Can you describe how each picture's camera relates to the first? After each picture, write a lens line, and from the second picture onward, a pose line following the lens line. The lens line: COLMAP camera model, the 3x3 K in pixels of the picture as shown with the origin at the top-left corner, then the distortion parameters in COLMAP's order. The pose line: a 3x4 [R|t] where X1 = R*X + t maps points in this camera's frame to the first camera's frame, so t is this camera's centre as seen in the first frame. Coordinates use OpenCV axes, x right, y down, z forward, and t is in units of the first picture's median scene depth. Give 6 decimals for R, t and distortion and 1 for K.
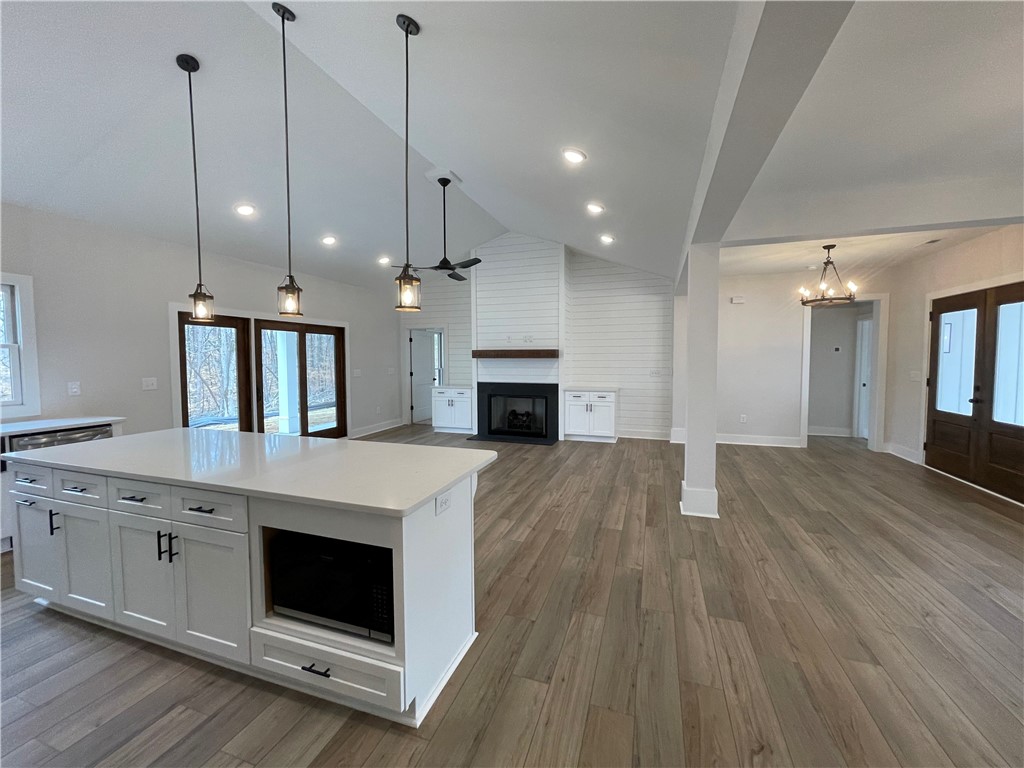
lens RADIAL K [[410.7, 0, 512.1], [0, 410.7, 379.1], [0, 0, 1]] dist [-0.001844, 0.000503]
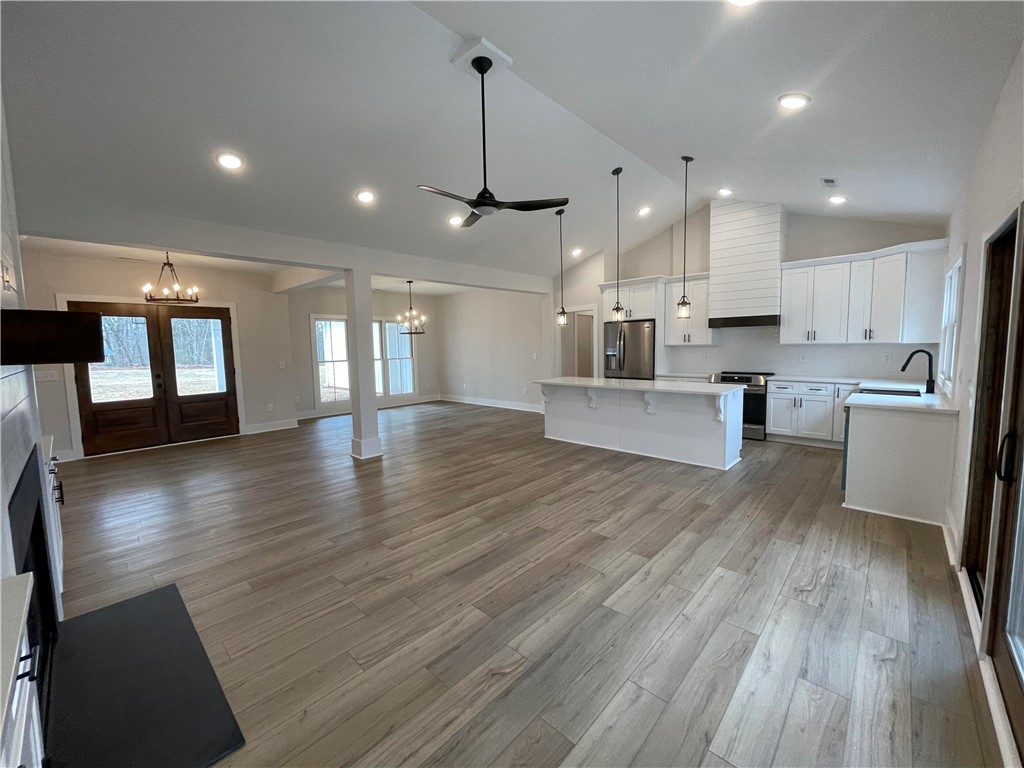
lens RADIAL K [[410.7, 0, 511.4], [0, 410.7, 379.8], [0, 0, 1]] dist [-0.001844, 0.000503]
pose [[-0.913262, -0.013482, 0.407150, -0.525155], [0.045724, 0.989744, 0.135335, -0.100825], [-0.404799, 0.142213, -0.903279, 1.821343]]
